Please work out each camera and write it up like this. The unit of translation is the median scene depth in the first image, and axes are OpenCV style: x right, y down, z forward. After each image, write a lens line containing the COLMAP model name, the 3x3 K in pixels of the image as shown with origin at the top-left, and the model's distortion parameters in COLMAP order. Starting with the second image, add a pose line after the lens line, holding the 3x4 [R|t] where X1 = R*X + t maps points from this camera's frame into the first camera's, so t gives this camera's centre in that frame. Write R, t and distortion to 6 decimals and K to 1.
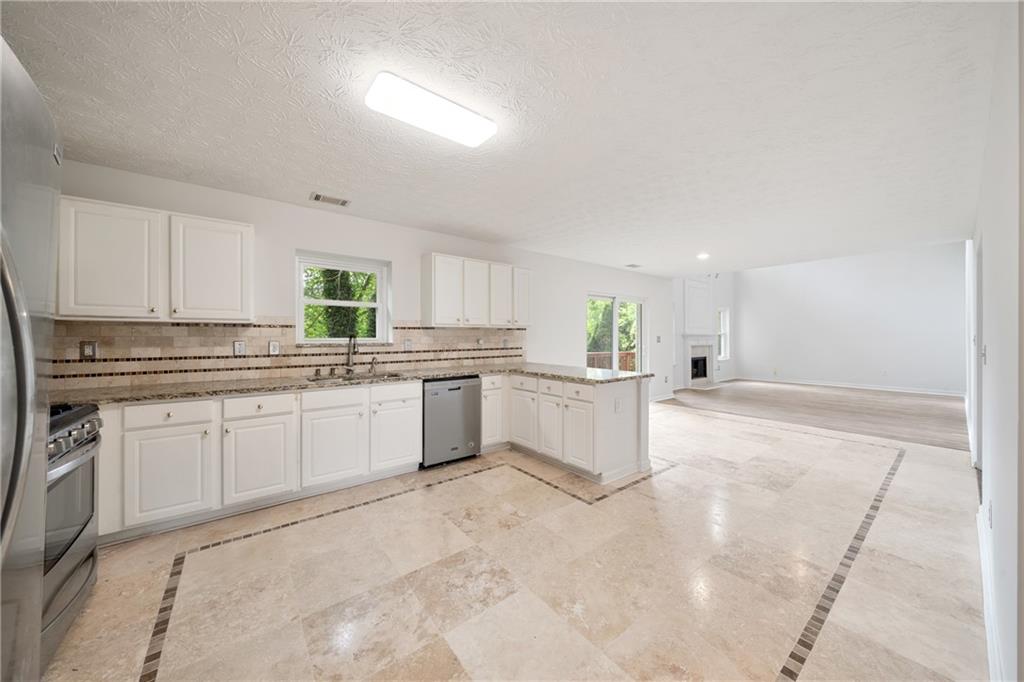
lens RADIAL K [[354.4, 0, 512.5], [0, 354.4, 334.5], [0, 0, 1]] dist [0.000667, -0.000001]
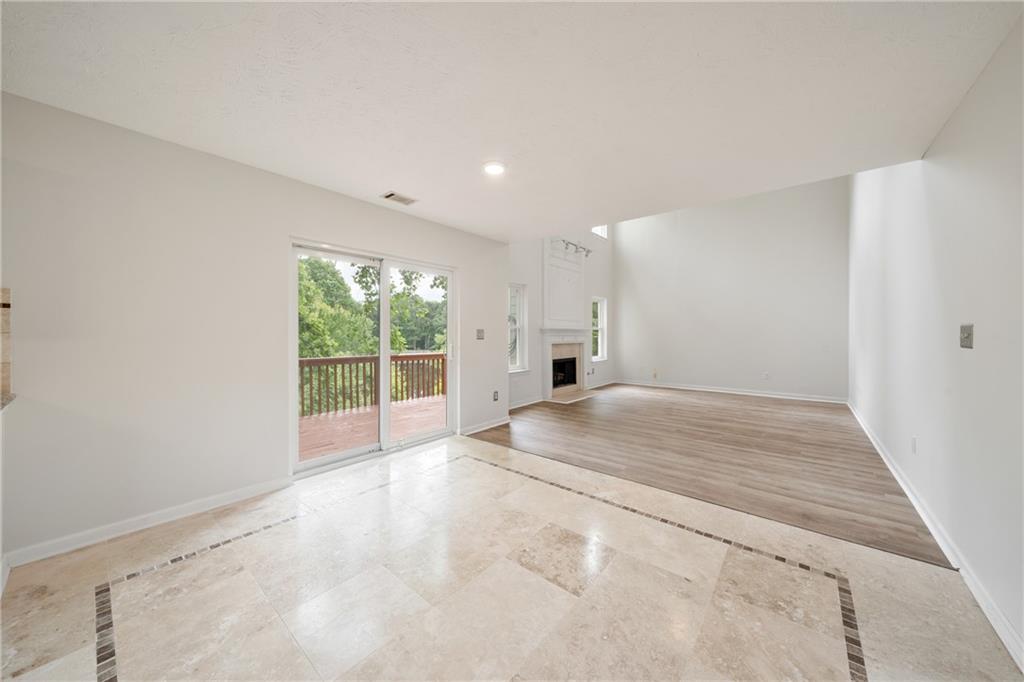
lens RADIAL K [[354.6, 0, 514.8], [0, 354.6, 330.3], [0, 0, 1]] dist [0.000552, 0.000002]
pose [[0.975530, 0.005452, 0.219799, 0.601975], [-0.004851, 0.999983, -0.003273, 0.014710], [-0.219813, 0.002127, 0.975540, 0.657067]]
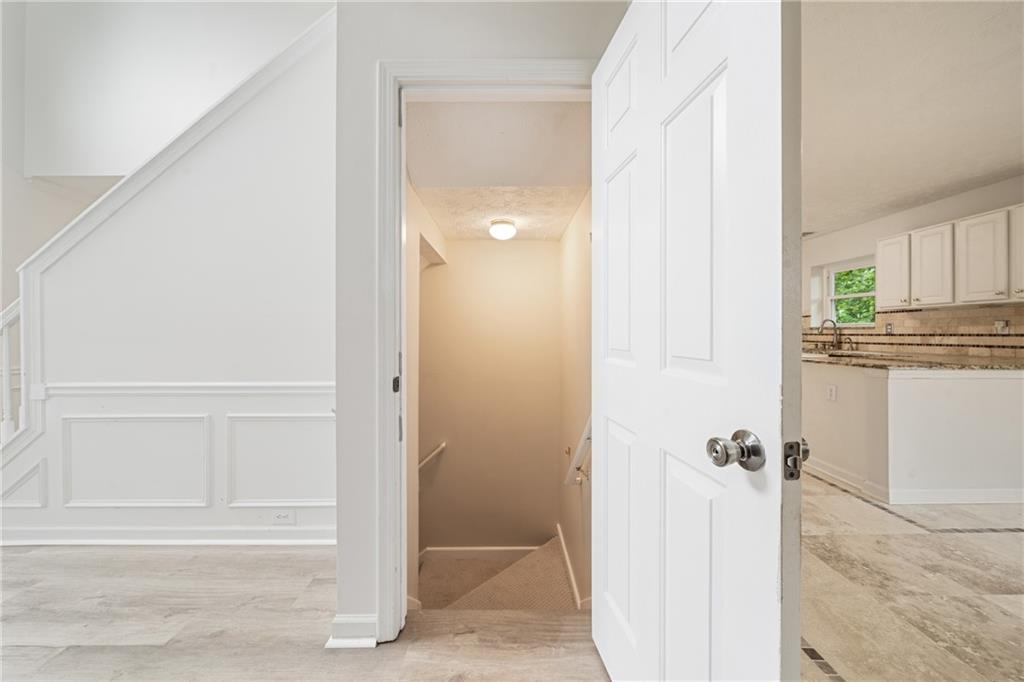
lens RADIAL K [[354.4, 0, 512.5], [0, 354.4, 334.5], [0, 0, 1]] dist [0.000667, -0.000001]
pose [[-0.601521, 0.004855, -0.798842, 1.204431], [0.003473, 0.999988, 0.003462, 0.040228], [0.798849, -0.000692, -0.601531, 0.730840]]
